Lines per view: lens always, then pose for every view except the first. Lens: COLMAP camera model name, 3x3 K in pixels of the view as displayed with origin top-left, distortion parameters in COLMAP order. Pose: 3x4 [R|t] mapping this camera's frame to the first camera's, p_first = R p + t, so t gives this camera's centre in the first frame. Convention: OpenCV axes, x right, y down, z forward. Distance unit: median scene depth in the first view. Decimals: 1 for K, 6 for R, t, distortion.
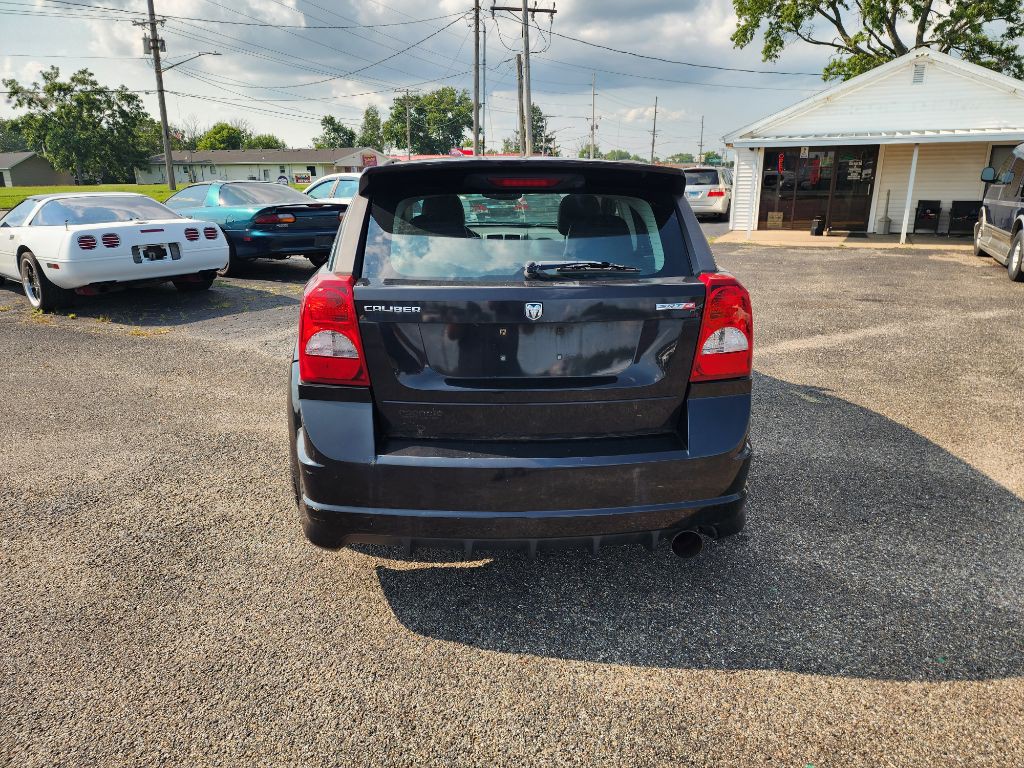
lens RADIAL K [[683.7, 0, 519.6], [0, 683.7, 375.1], [0, 0, 1]] dist [0.080072, -0.067350]
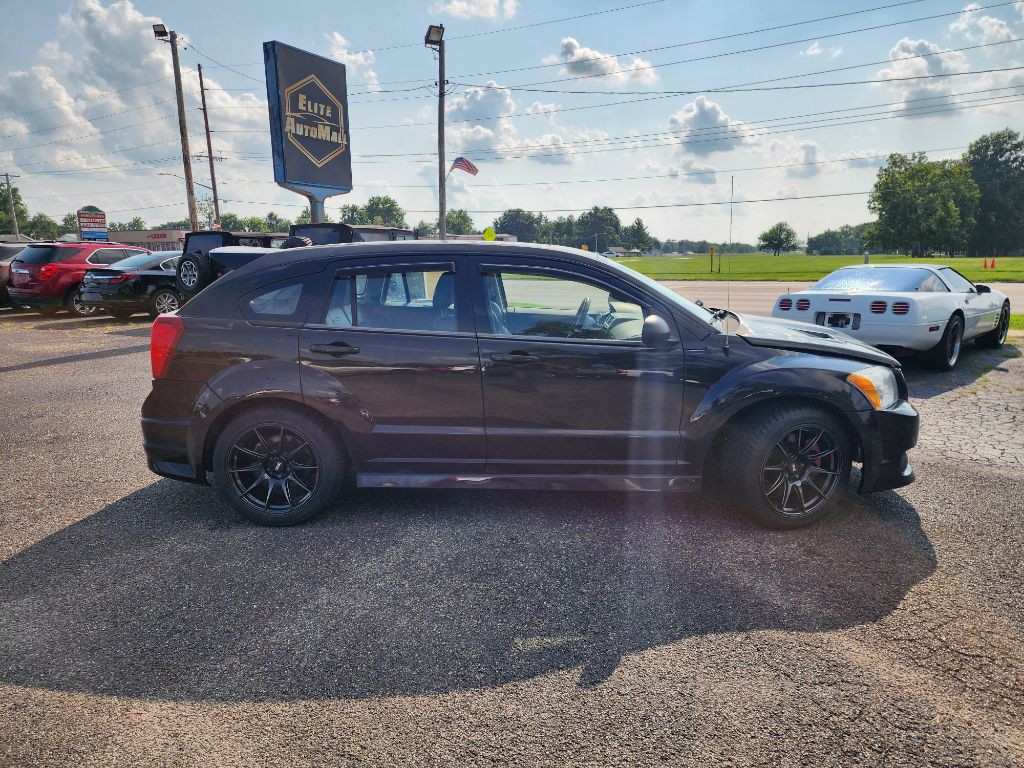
lens RADIAL K [[683.7, 0, 515.1], [0, 683.7, 391.8], [0, 0, 1]] dist [0.080072, -0.067350]
pose [[-0.079160, 0.207834, -0.974956, 0.054599], [-0.270976, 0.936712, 0.221683, -0.015310], [0.959326, 0.281738, -0.017832, 0.049467]]
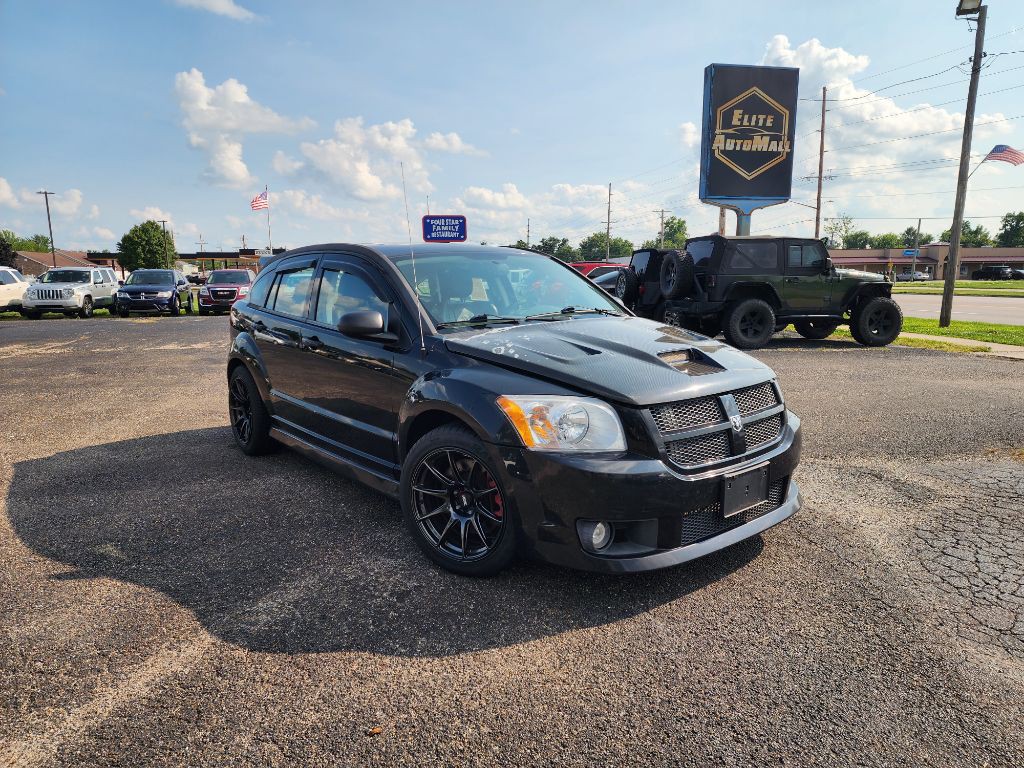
lens RADIAL K [[683.7, 0, 517.3], [0, 683.7, 385.5], [0, 0, 1]] dist [0.080072, -0.067350]
pose [[-0.804753, 0.107834, -0.583734, 0.028128], [-0.151680, 0.913363, 0.377838, -0.026104], [0.573904, 0.392607, -0.718675, 0.094762]]
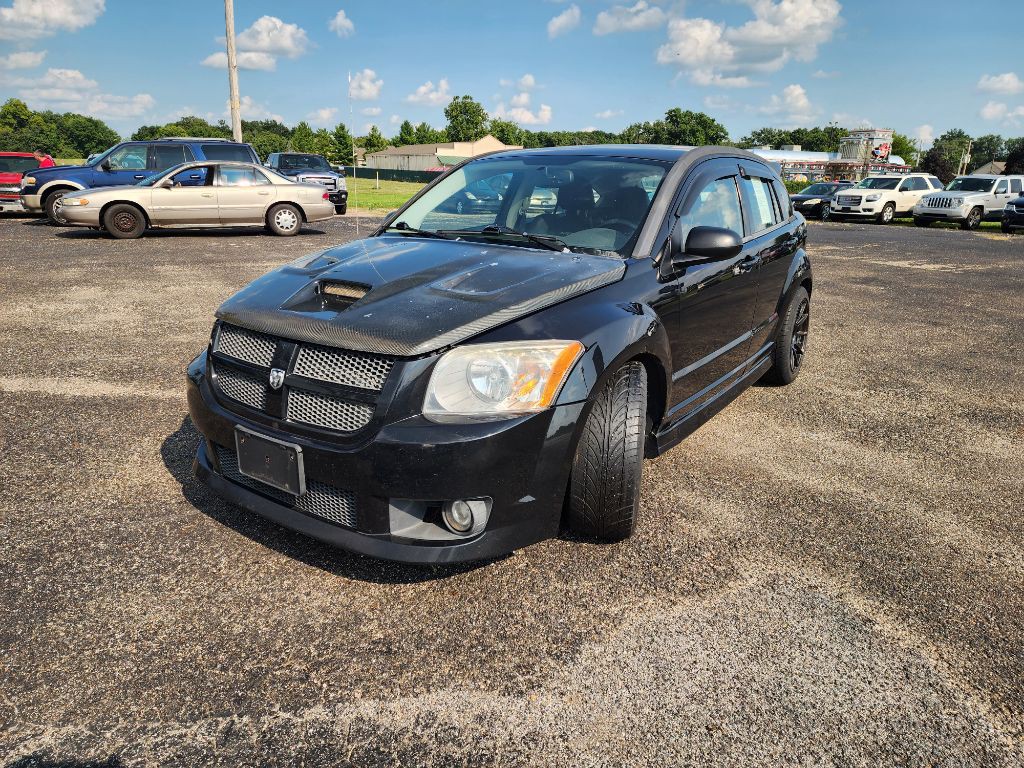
lens RADIAL K [[683.7, 0, 506.0], [0, 683.7, 382.6], [0, 0, 1]] dist [0.080072, -0.067350]
pose [[-0.791336, -0.192572, 0.580262, -0.026051], [0.148160, 0.860405, 0.487597, -0.024695], [-0.593158, 0.471825, -0.652338, 0.089253]]
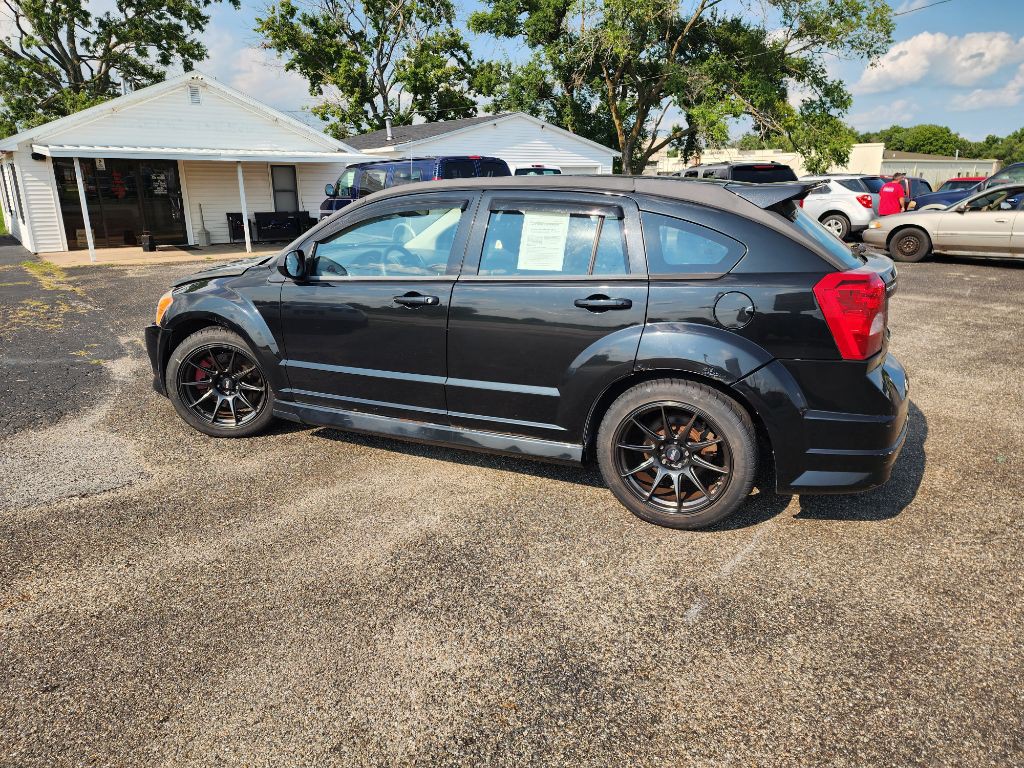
lens RADIAL K [[683.7, 0, 498.3], [0, 683.7, 384.7], [0, 0, 1]] dist [0.080072, -0.067350]
pose [[0.476833, -0.245699, 0.843956, -0.045028], [0.250063, 0.958384, 0.137727, -0.007516], [-0.842673, 0.145369, 0.518430, 0.024454]]
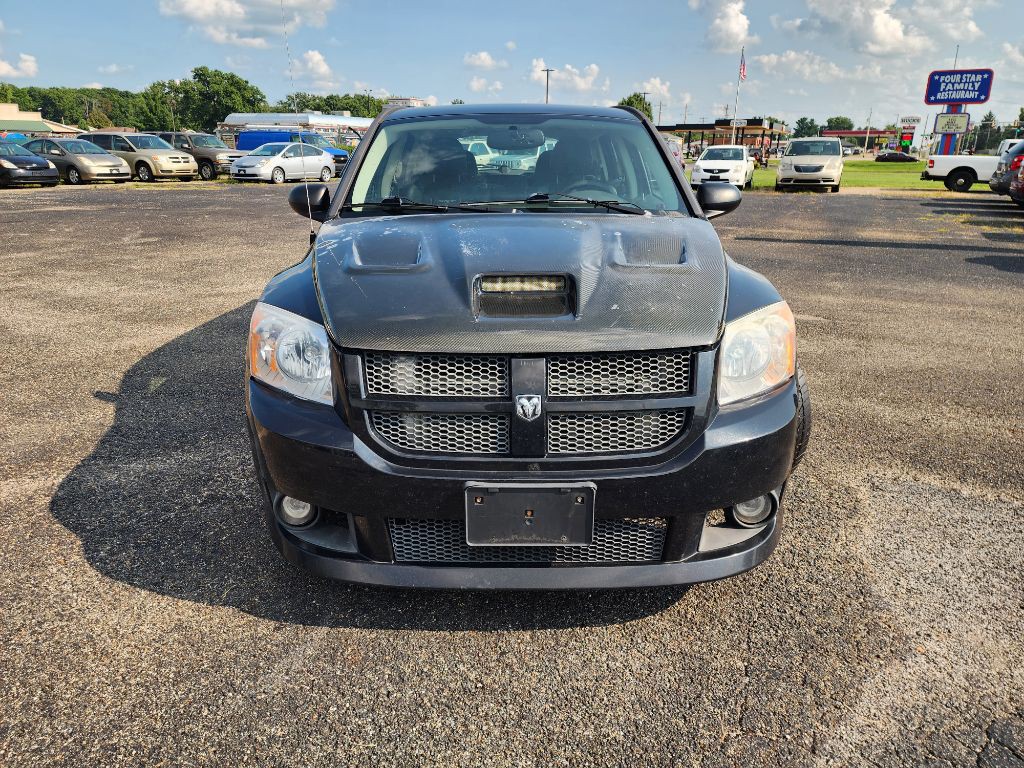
lens RADIAL K [[683.7, 0, 505.8], [0, 683.7, 378.5], [0, 0, 1]] dist [0.080072, -0.067350]
pose [[-0.999068, -0.018002, 0.039241, -0.002628], [0.007486, 0.822917, 0.568112, -0.025298], [-0.042519, 0.567876, -0.822015, 0.093302]]
